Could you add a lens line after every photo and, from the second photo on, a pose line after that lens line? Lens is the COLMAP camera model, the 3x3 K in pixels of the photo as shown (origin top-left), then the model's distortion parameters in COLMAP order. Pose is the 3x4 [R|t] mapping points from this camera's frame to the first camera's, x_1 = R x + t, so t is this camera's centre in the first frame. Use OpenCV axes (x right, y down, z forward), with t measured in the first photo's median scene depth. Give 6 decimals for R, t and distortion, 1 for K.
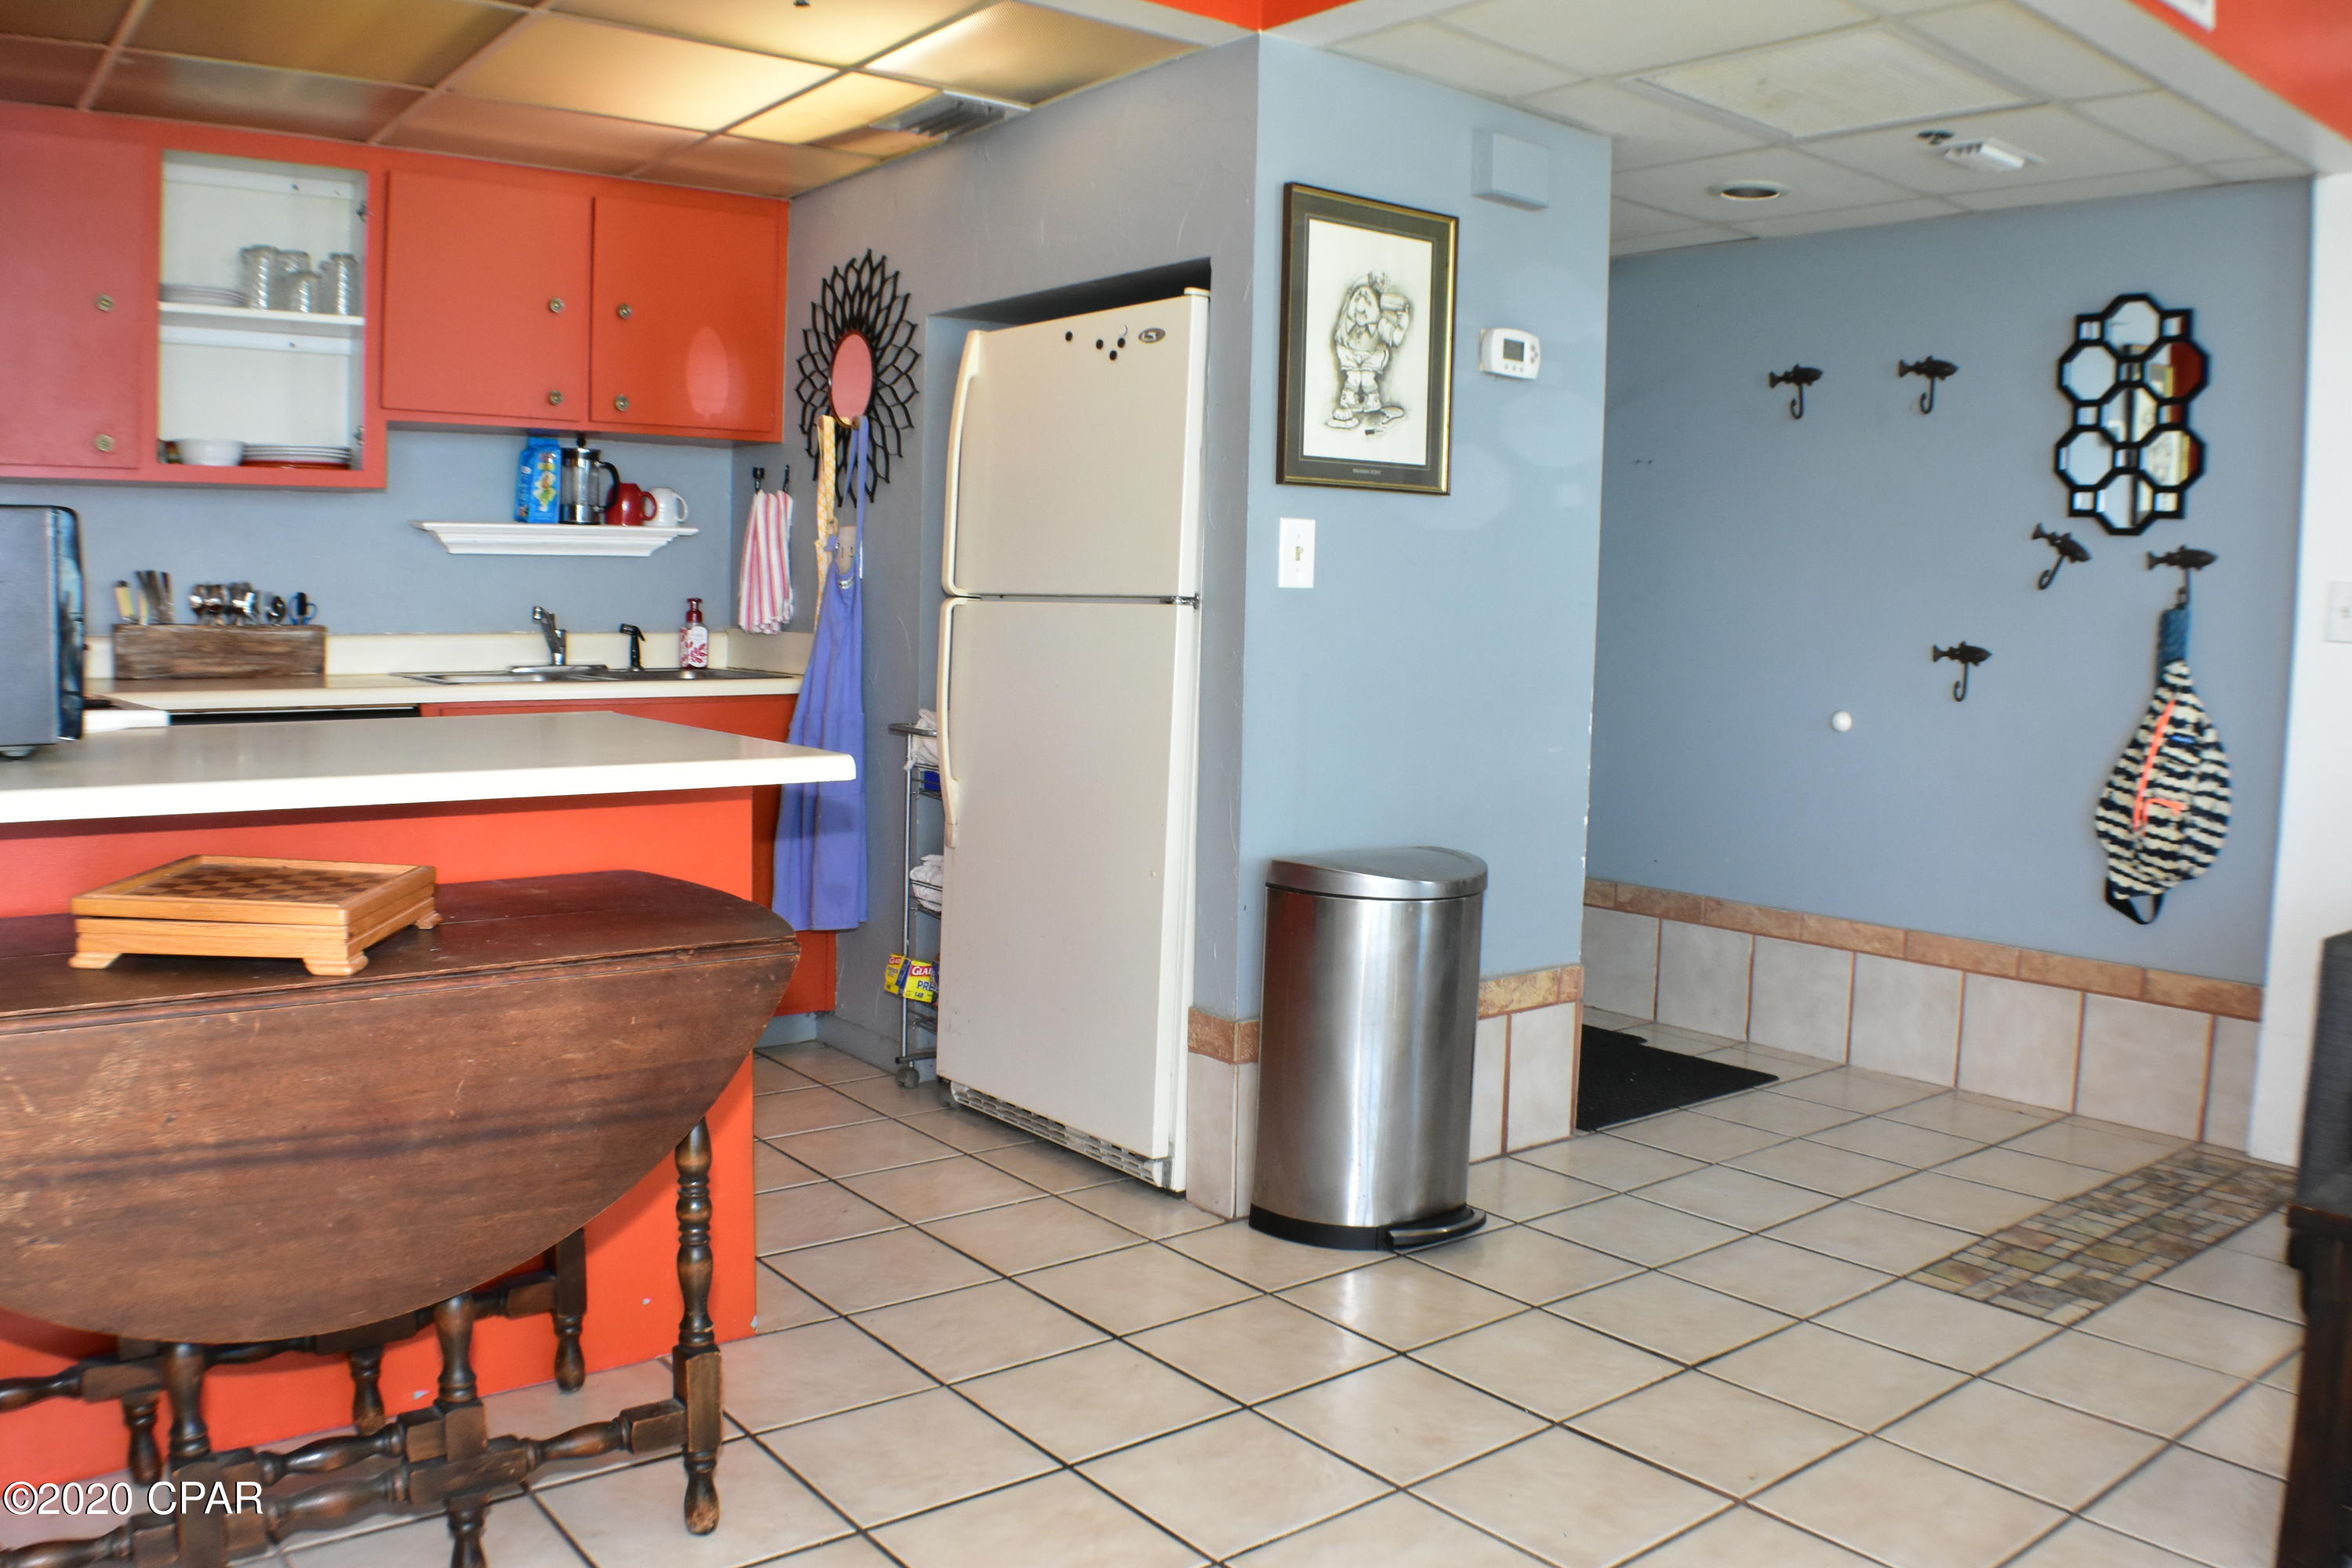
lens RADIAL K [[1877.6, 0, 1198.7], [0, 1877.6, 784.6], [0, 0, 1]] dist [-0.165687, 0.006293]
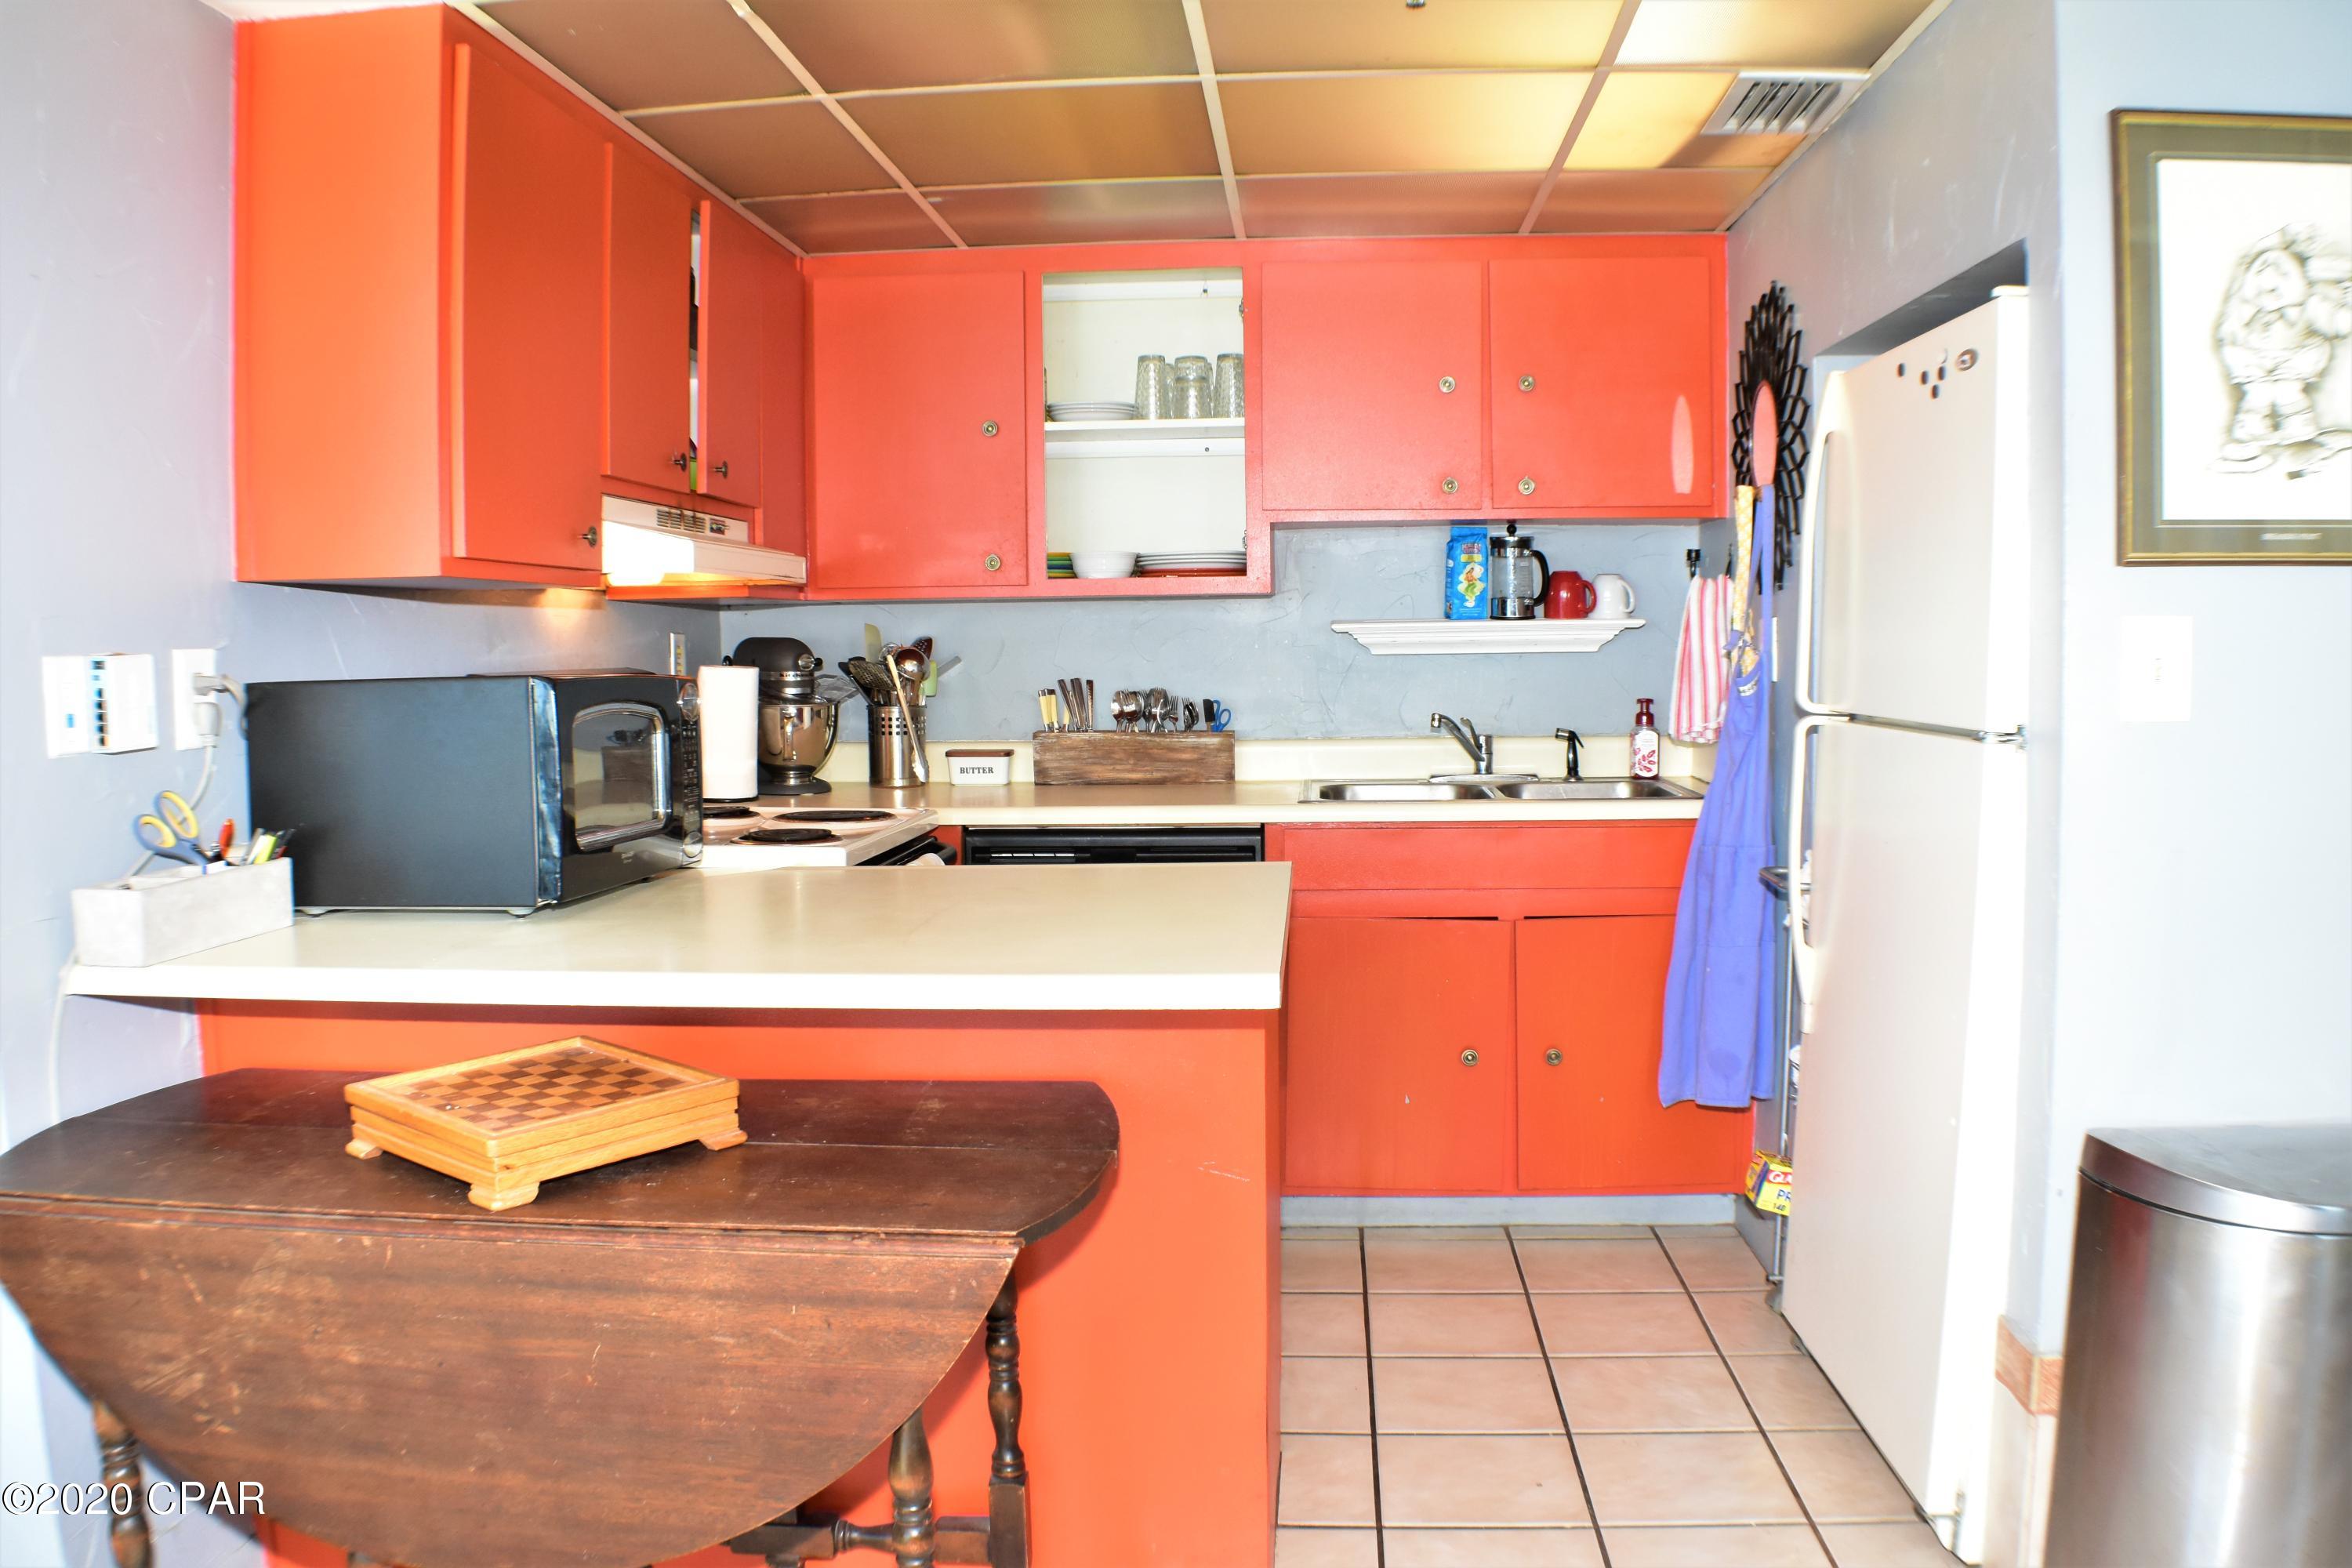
lens RADIAL K [[1827.9, 0, 1176.0], [0, 1827.9, 784.0], [0, 0, 1]] dist [-0.147014, 0.017062]
pose [[0.727952, 0.022064, -0.685273, 0.193658], [-0.035948, 0.999336, -0.006011, -0.058072], [0.684685, 0.029009, 0.728261, 0.276213]]
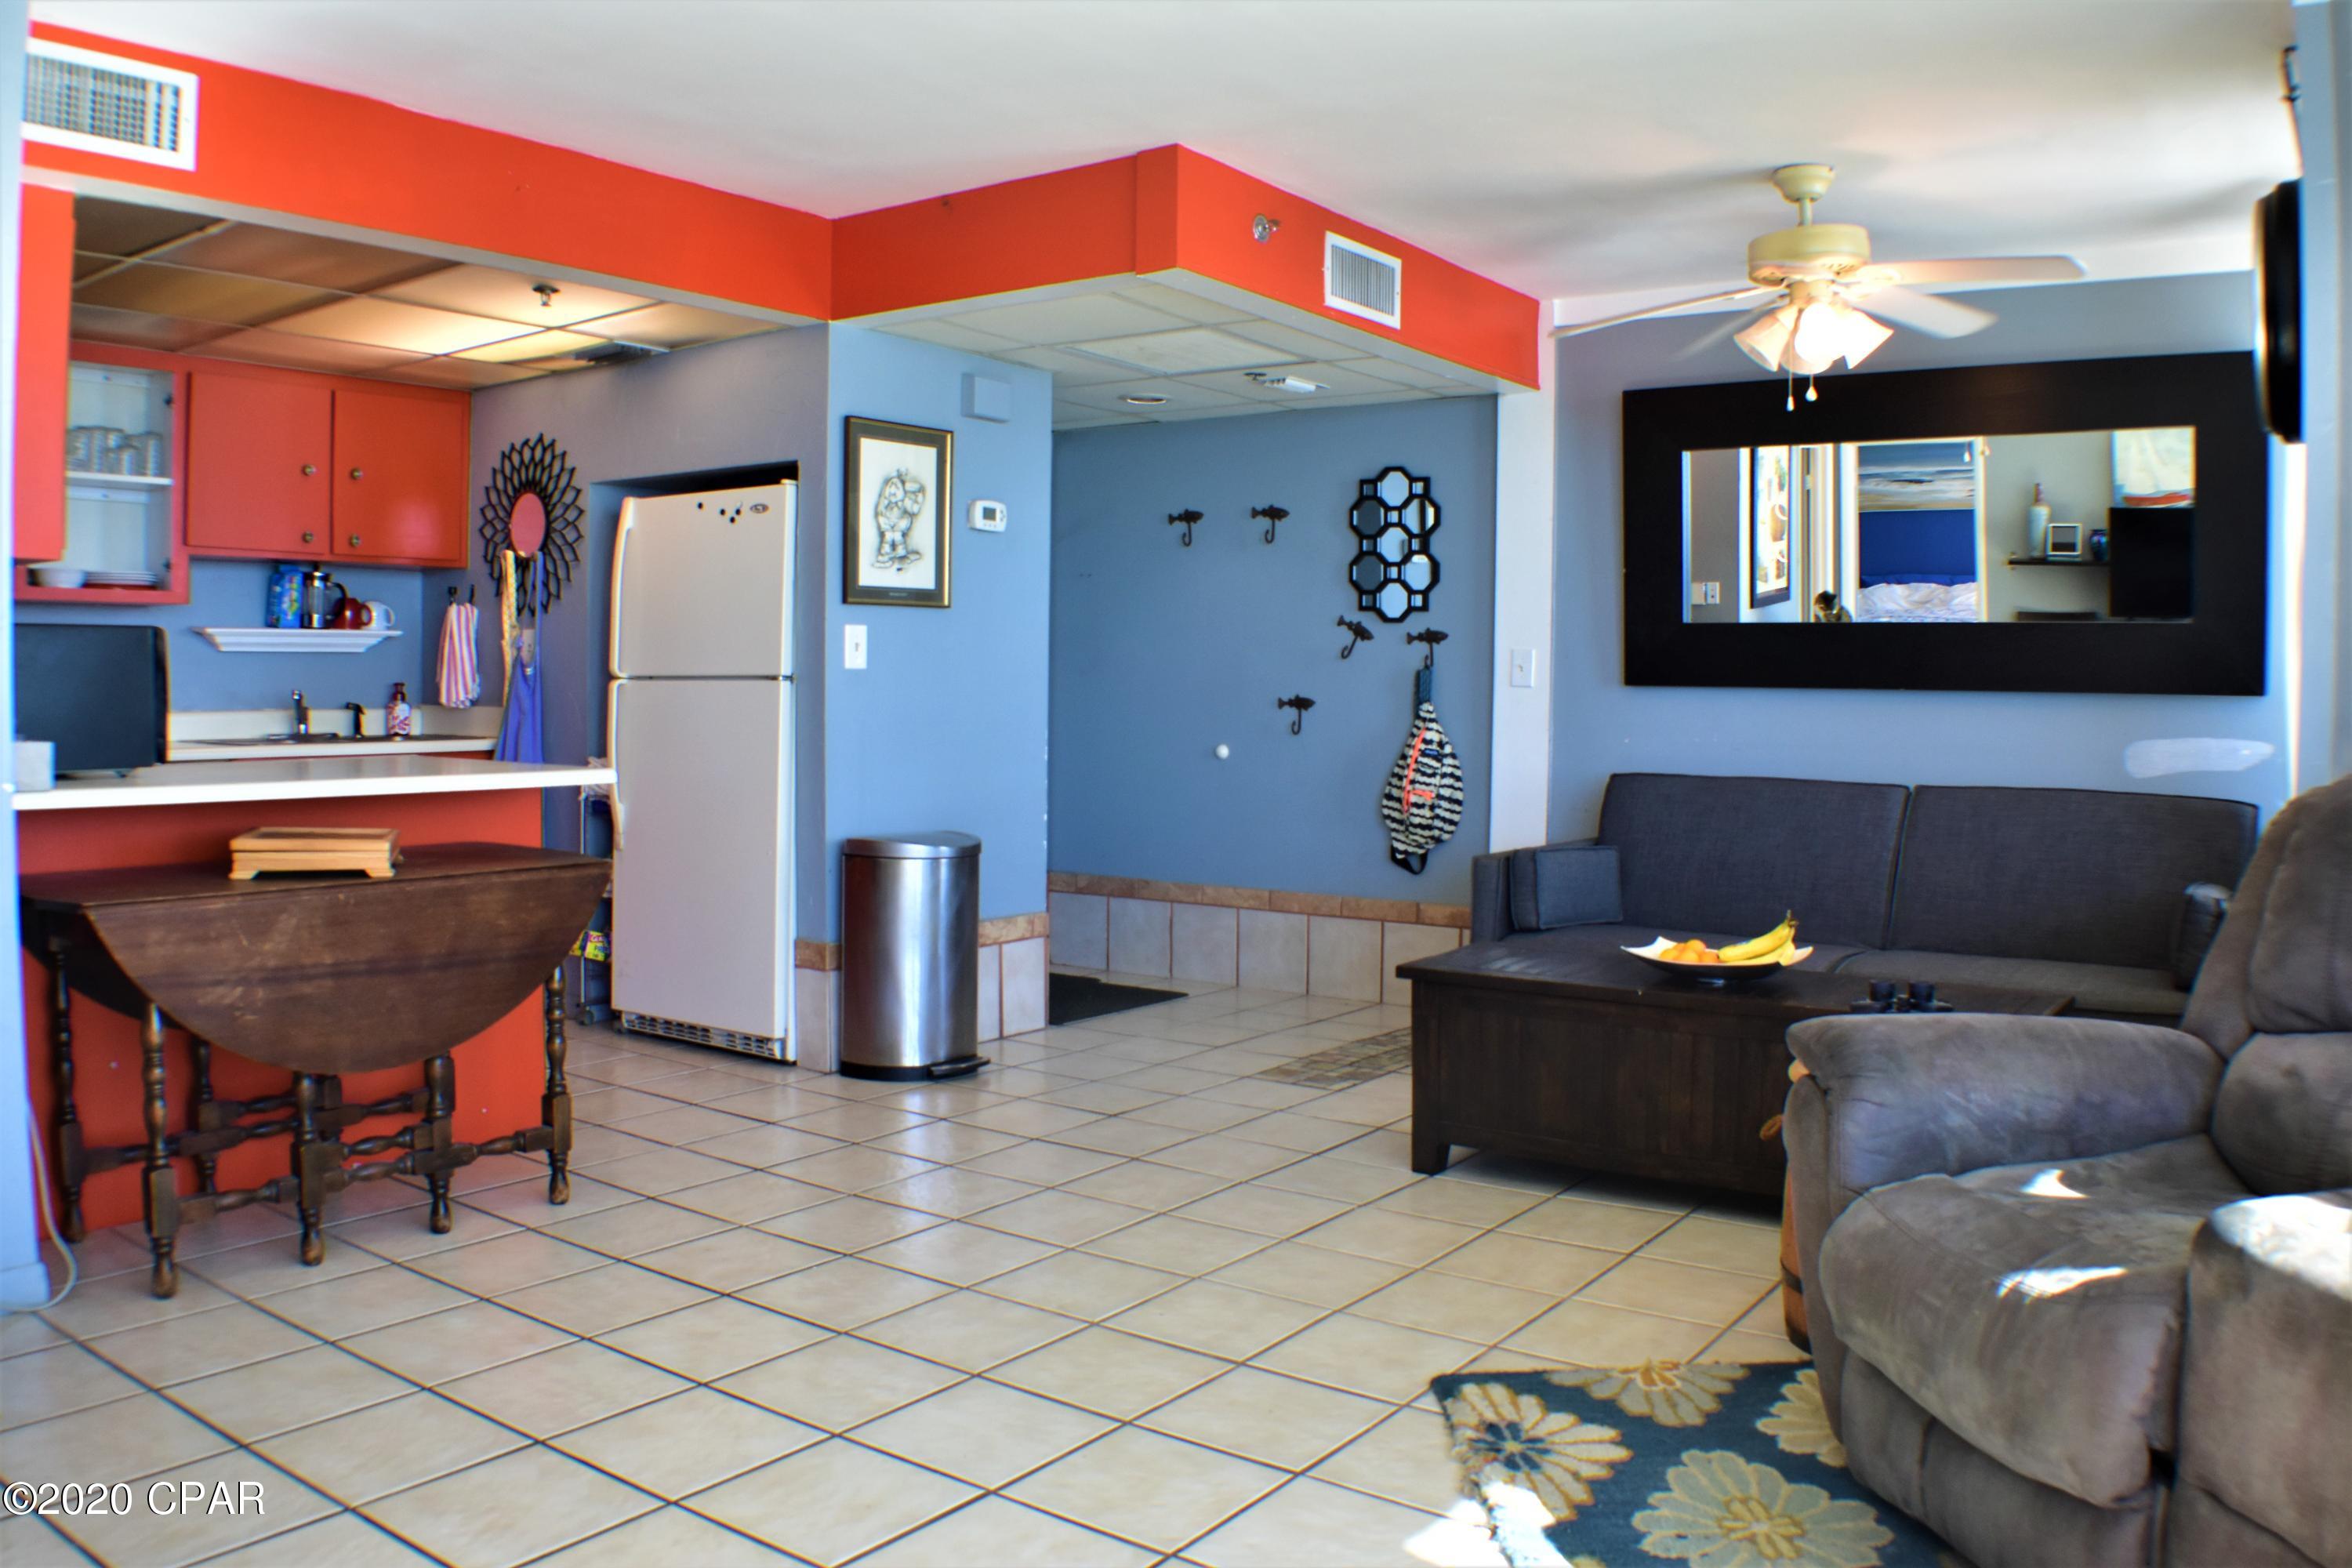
lens RADIAL K [[1827.9, 0, 1176.0], [0, 1827.9, 784.0], [0, 0, 1]] dist [-0.147014, 0.017062]
pose [[0.966704, -0.028129, 0.254346, -0.070453], [0.038464, 0.998620, -0.035754, 0.051086], [-0.252989, 0.044347, 0.966452, -0.484991]]
